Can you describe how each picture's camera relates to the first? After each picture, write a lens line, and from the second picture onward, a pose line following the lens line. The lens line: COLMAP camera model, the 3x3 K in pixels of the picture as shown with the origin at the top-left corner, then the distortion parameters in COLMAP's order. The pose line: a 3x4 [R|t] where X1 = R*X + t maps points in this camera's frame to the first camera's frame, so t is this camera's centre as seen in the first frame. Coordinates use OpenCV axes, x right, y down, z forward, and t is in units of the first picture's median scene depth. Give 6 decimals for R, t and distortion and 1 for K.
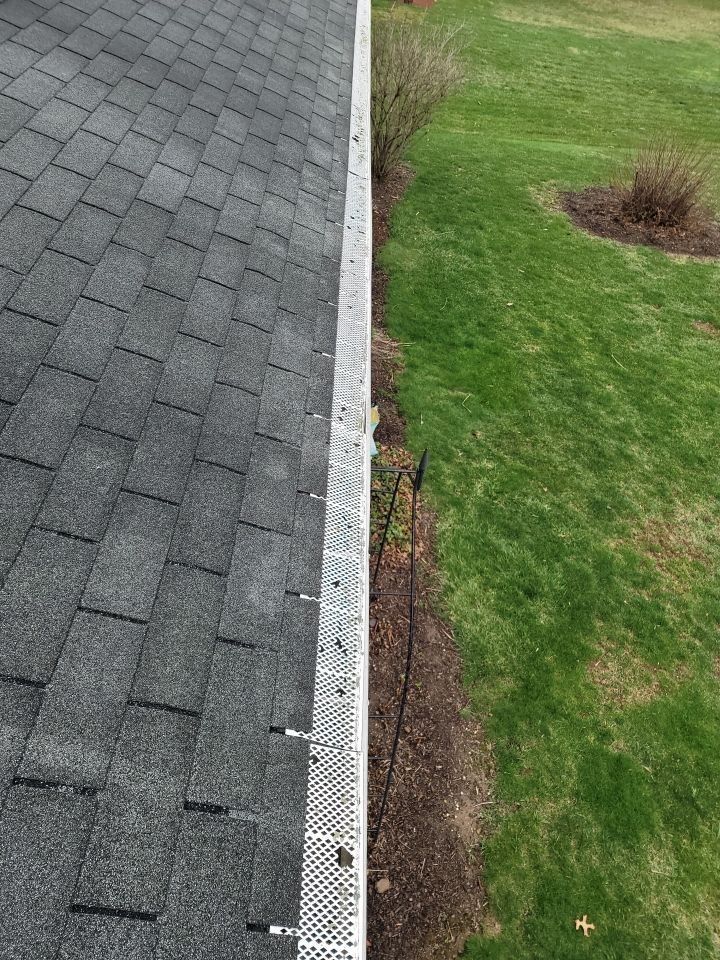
lens RADIAL K [[703.6, 0, 360.0], [0, 703.6, 480.0], [0, 0, 1]] dist [0.071970, -0.059961]
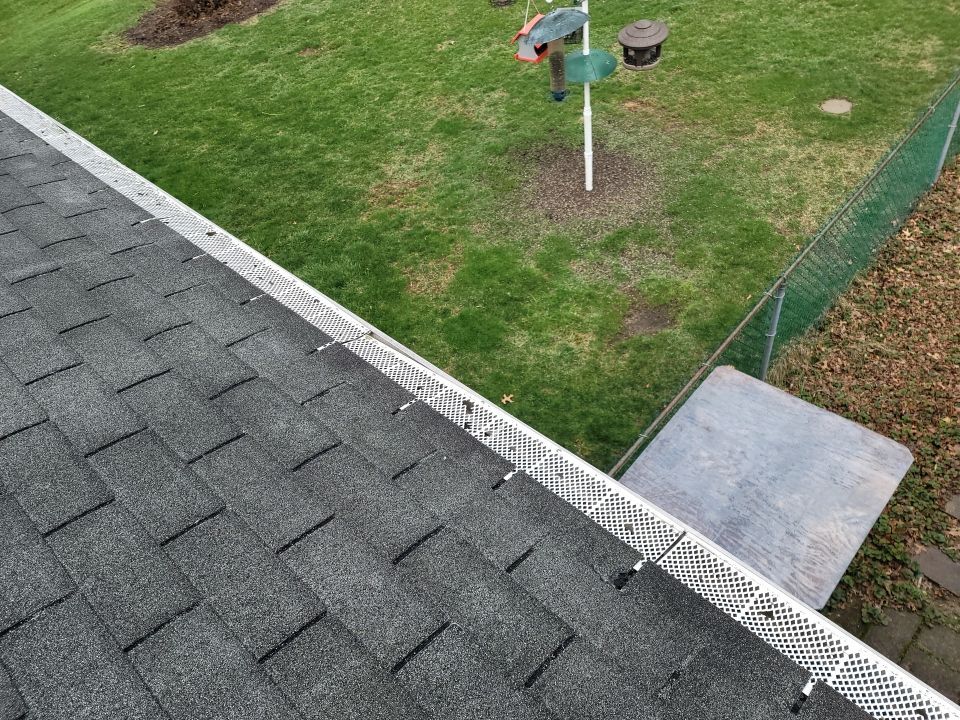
lens RADIAL K [[703.6, 0, 480.0], [0, 703.6, 360.0], [0, 0, 1]] dist [0.071970, -0.059961]
pose [[0.647411, -0.690407, 0.322796, -0.072261], [0.671911, 0.716943, 0.185816, 0.165289], [-0.359715, 0.096591, 0.928049, -0.168365]]
